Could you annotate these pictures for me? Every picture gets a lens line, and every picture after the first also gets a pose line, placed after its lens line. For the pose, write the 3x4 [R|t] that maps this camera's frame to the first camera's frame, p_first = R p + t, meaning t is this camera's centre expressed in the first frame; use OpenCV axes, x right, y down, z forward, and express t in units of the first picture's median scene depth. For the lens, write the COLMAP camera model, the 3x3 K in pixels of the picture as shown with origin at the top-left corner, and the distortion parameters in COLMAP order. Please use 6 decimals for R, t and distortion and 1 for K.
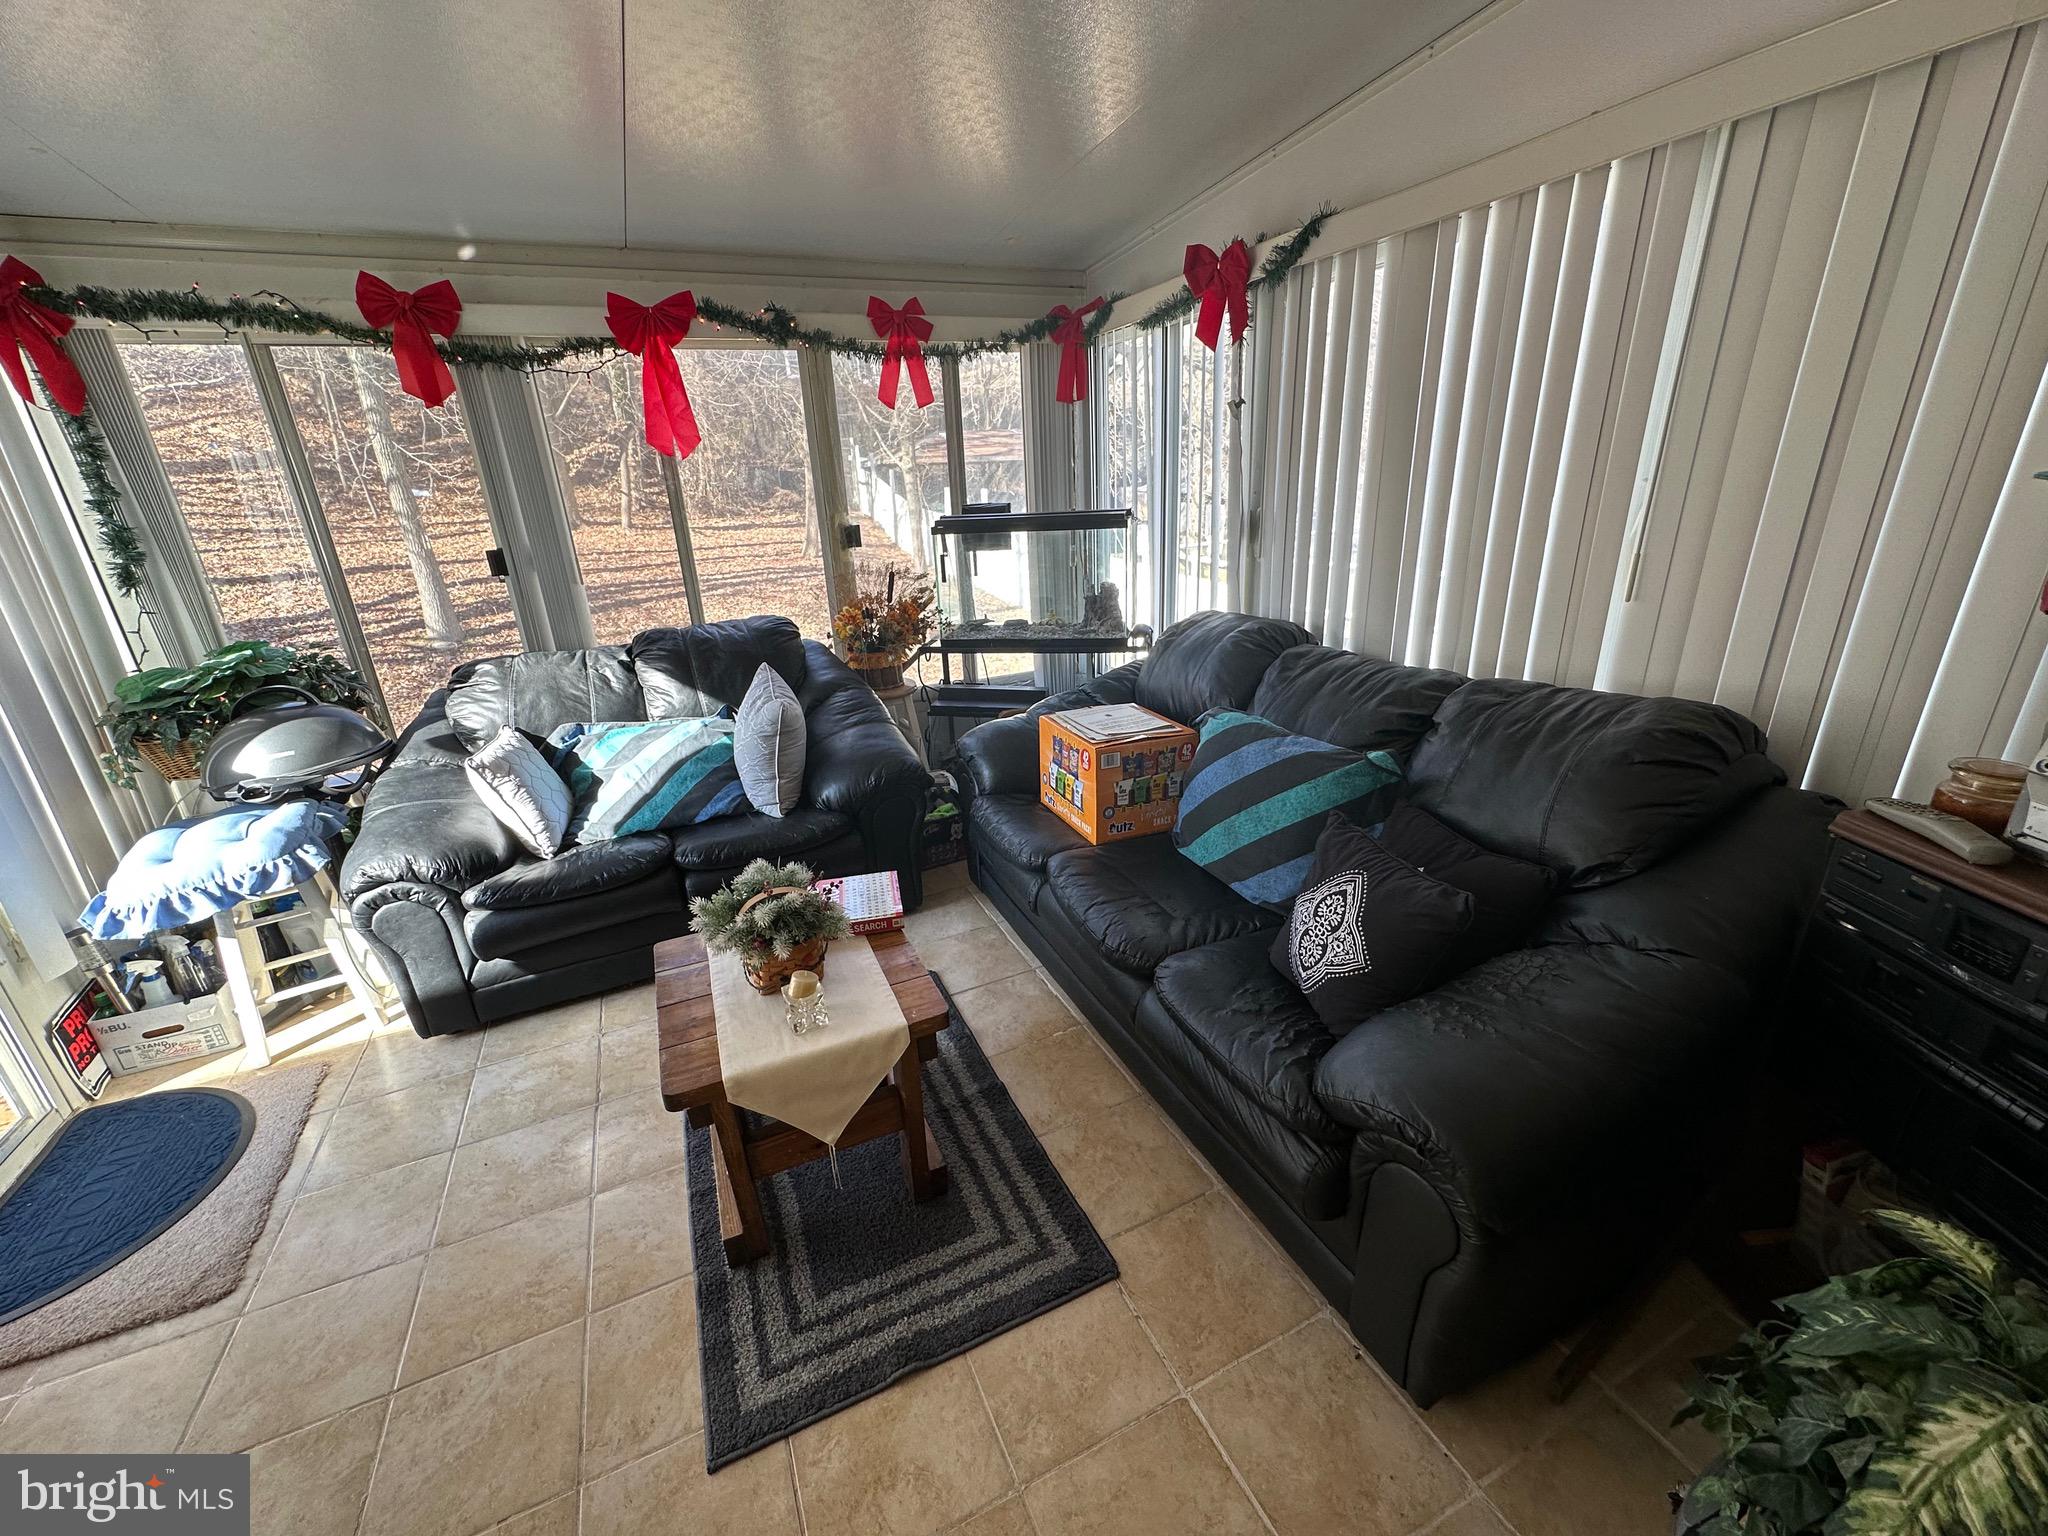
lens RADIAL K [[818.0, 0, 1017.9], [0, 818.0, 769.6], [0, 0, 1]] dist [-0.003451, 0.001182]
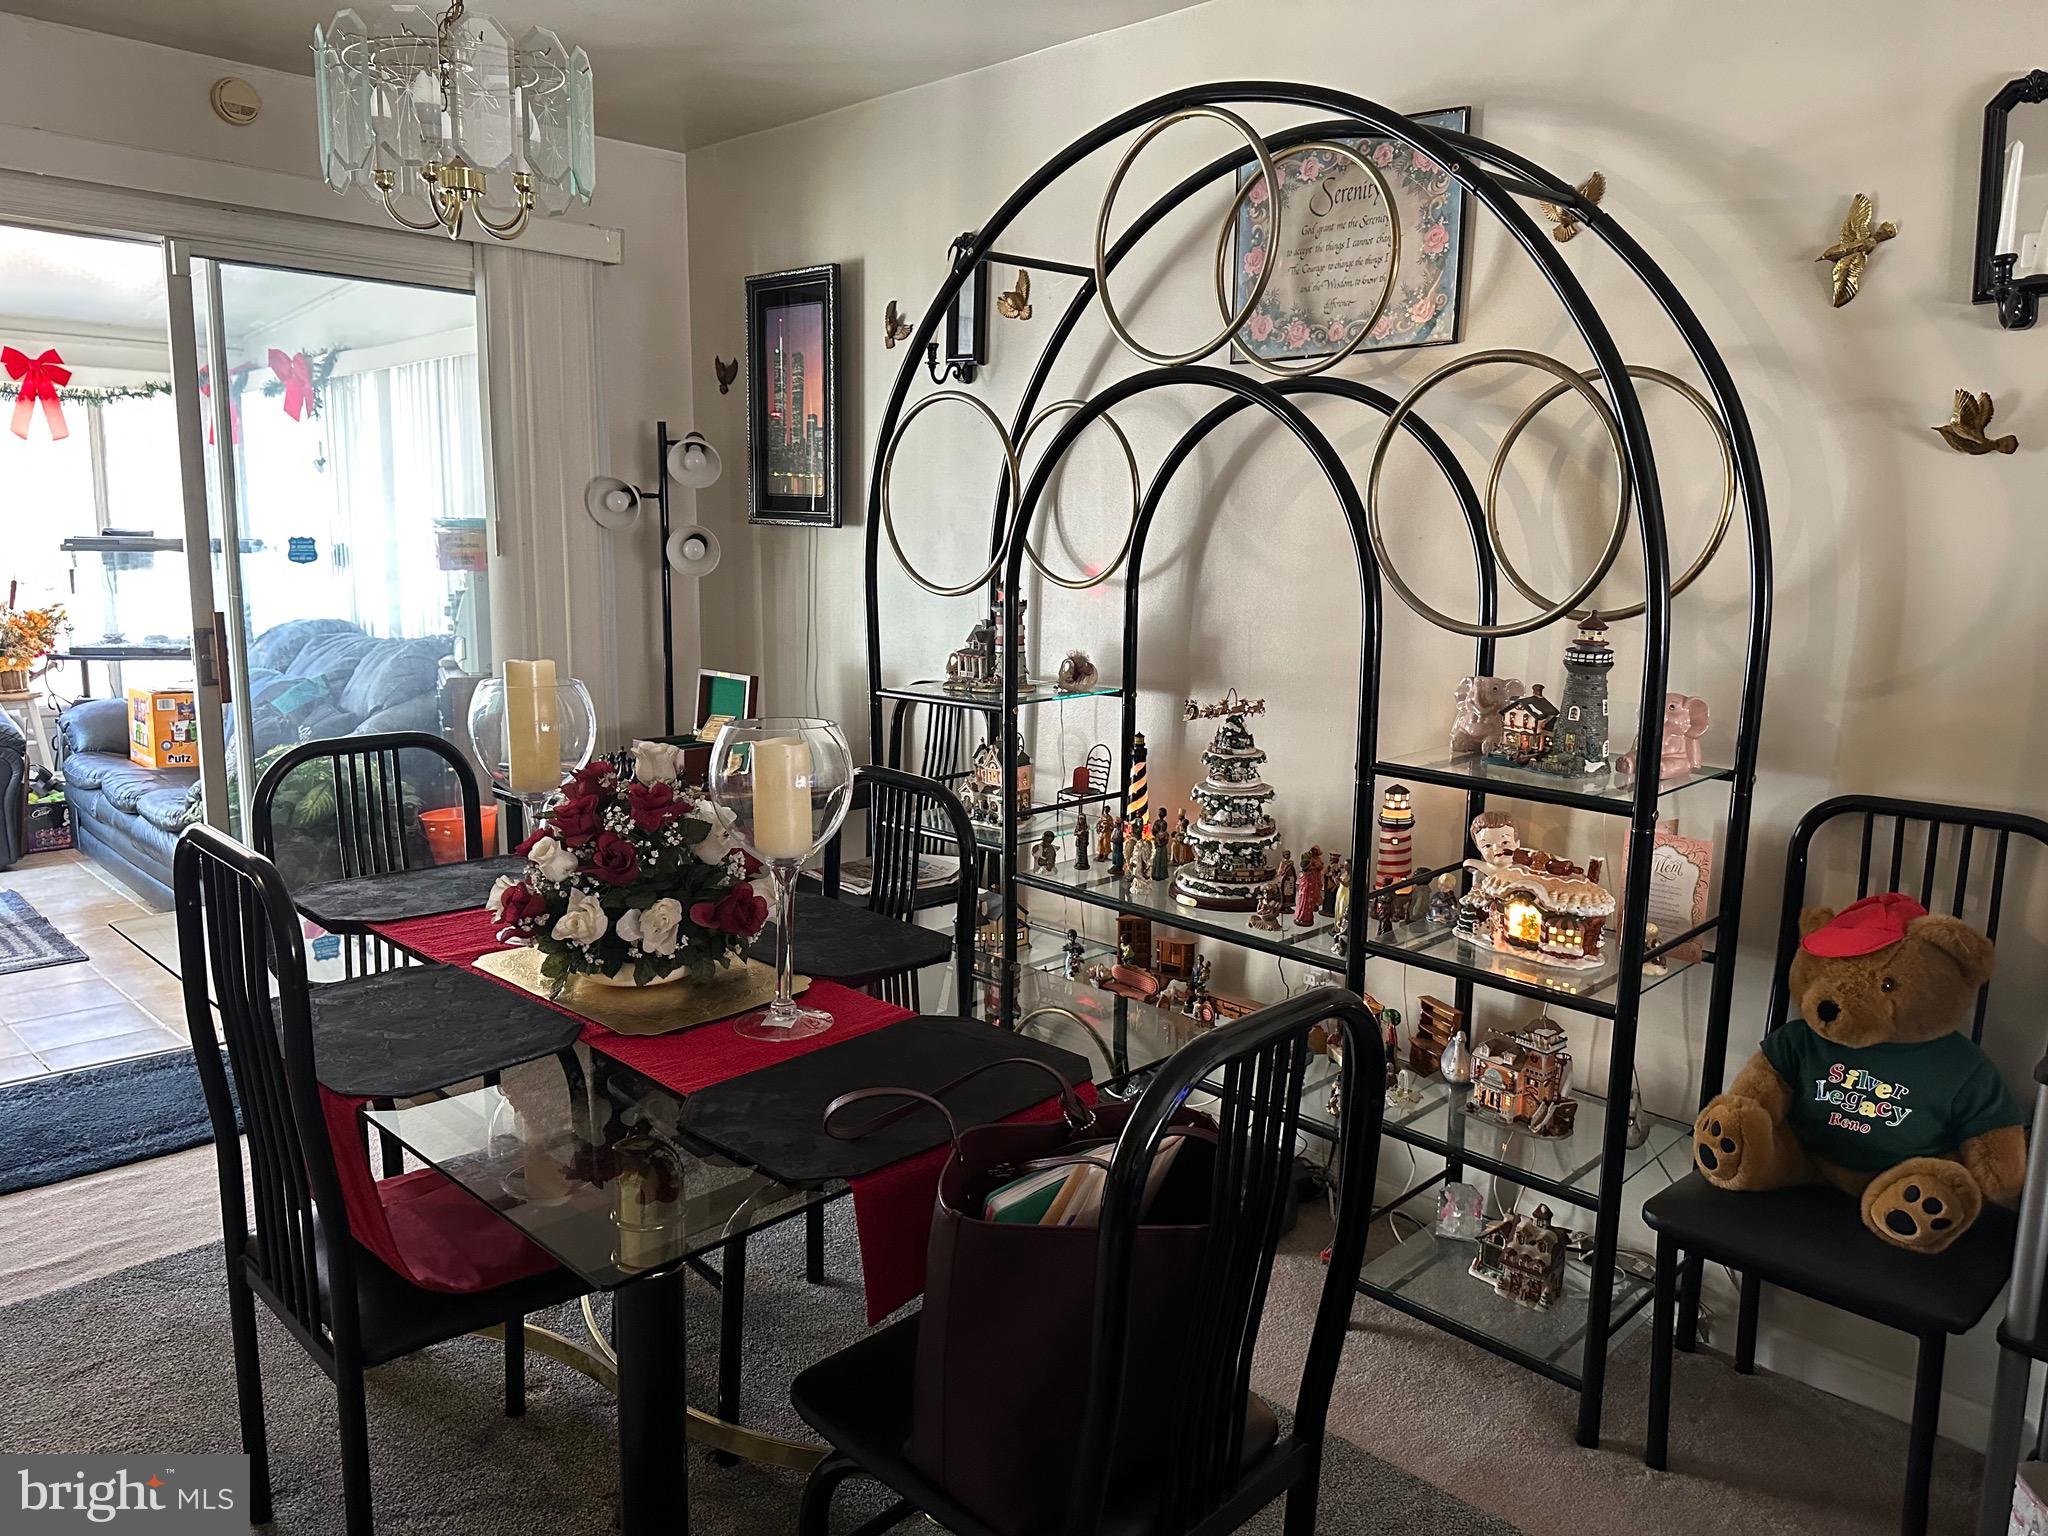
lens RADIAL K [[1447.6, 0, 1025.6], [0, 1447.6, 778.5], [0, 0, 1]] dist [0.008766, 0.000807]
pose [[0.938881, -0.001645, 0.344237, 0.439700], [0.062054, 0.984416, -0.164544, 0.419323], [-0.338602, 0.175849, 0.924352, -1.203030]]
